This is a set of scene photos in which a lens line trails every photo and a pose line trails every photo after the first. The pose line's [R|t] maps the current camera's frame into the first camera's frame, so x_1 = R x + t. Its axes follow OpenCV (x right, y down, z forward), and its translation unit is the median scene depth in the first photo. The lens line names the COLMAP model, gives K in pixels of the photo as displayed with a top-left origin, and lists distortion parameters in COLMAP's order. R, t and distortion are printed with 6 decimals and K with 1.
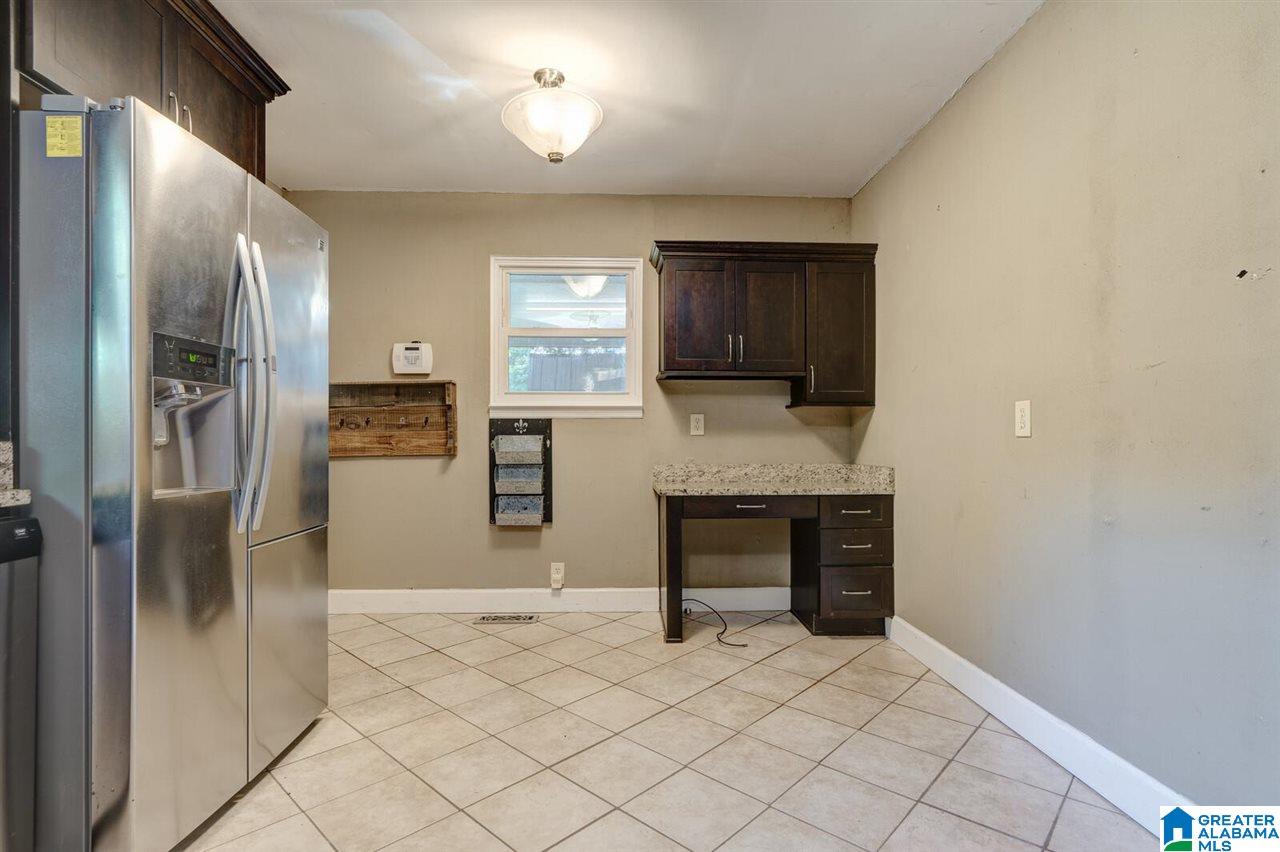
lens RADIAL K [[624.2, 0, 640.7], [0, 624.2, 432.5], [0, 0, 1]] dist [-0.000425, -0.000032]
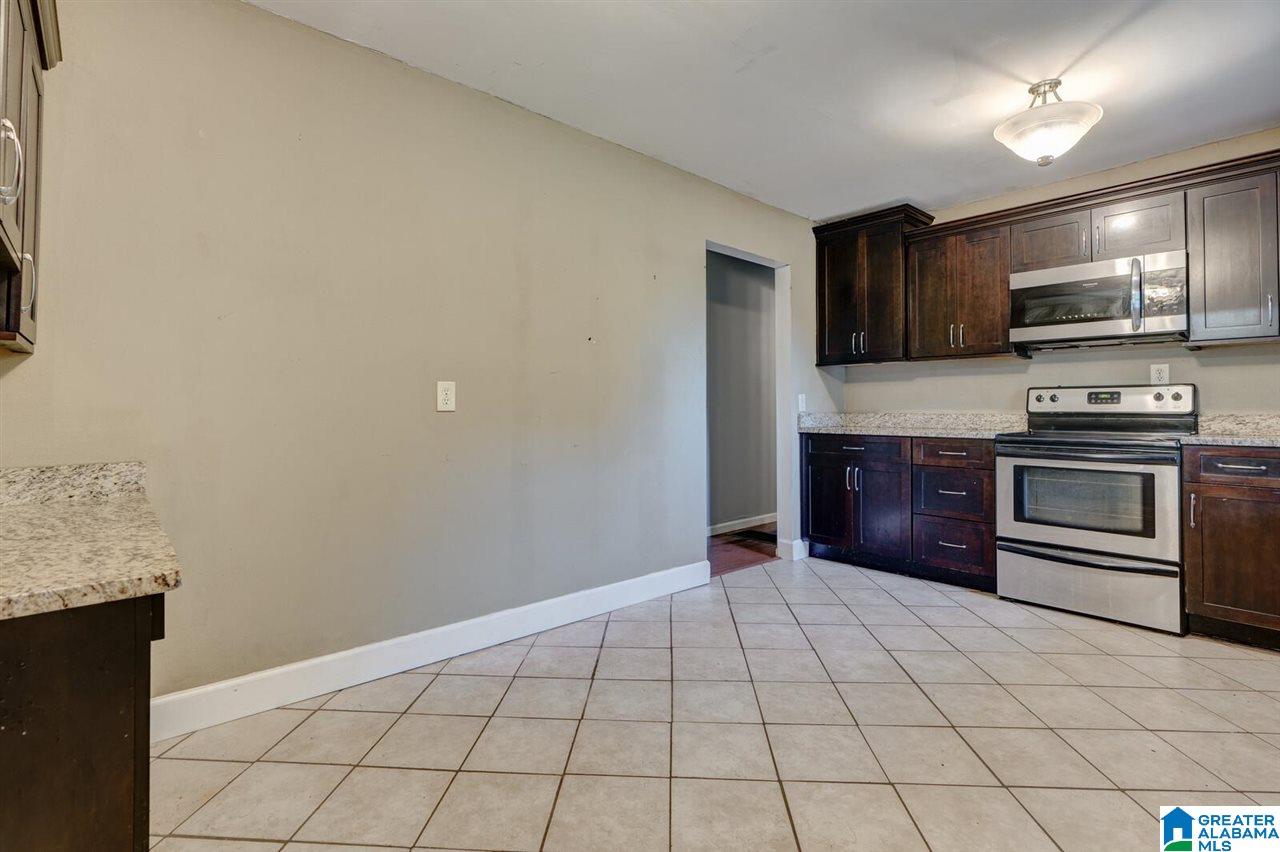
lens RADIAL K [[583.6, 0, 639.7], [0, 583.6, 399.5], [0, 0, 1]] dist [-0.003427, 0.001501]
pose [[-0.633183, 0.016444, 0.773827, -0.519643], [-0.006968, 0.999613, -0.026944, 0.012130], [-0.773970, -0.022453, -0.632823, 1.469188]]
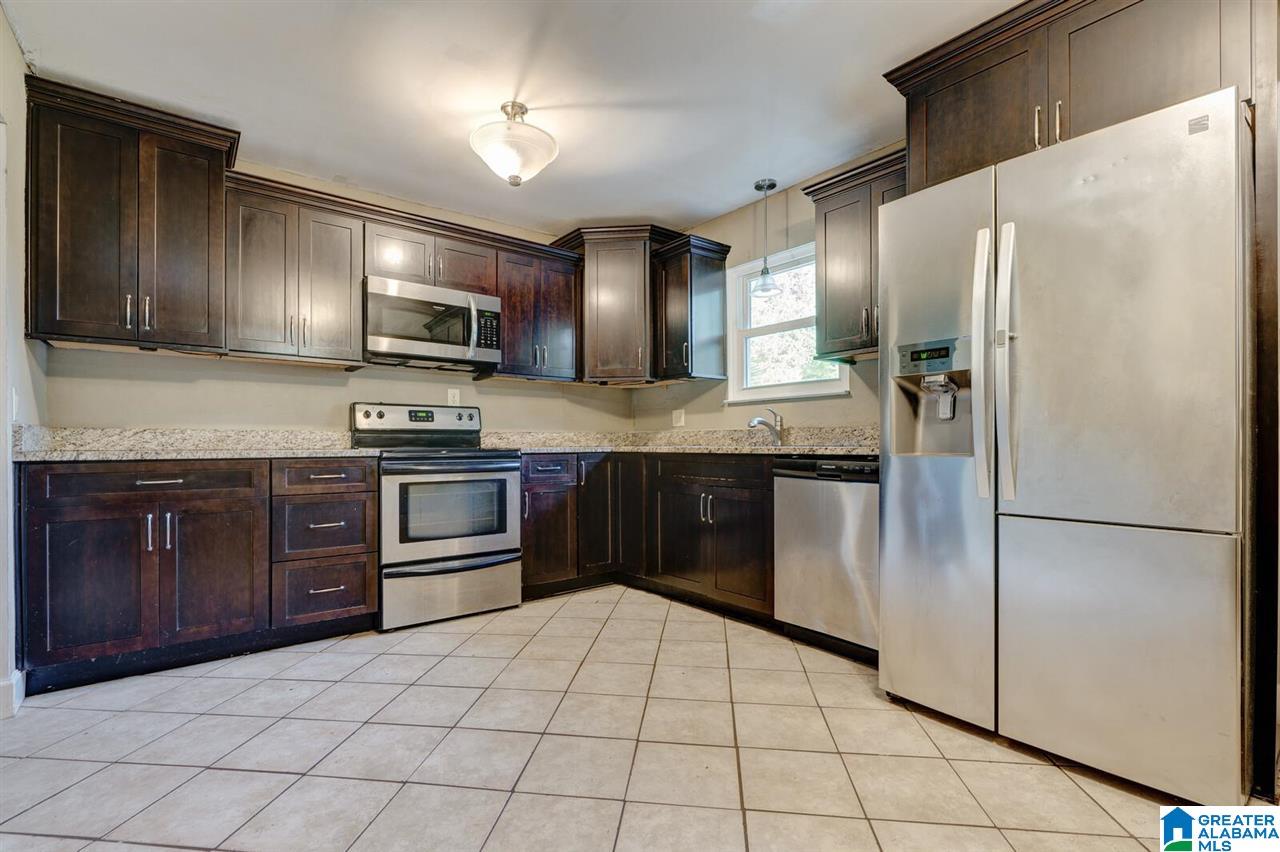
lens RADIAL K [[583.6, 0, 623.0], [0, 583.6, 443.8], [0, 0, 1]] dist [-0.003427, 0.001501]
pose [[-0.819590, 0.003361, -0.572941, 0.392262], [0.007658, 0.999958, -0.005089, 0.050211], [0.572900, -0.008559, -0.819581, 1.220651]]
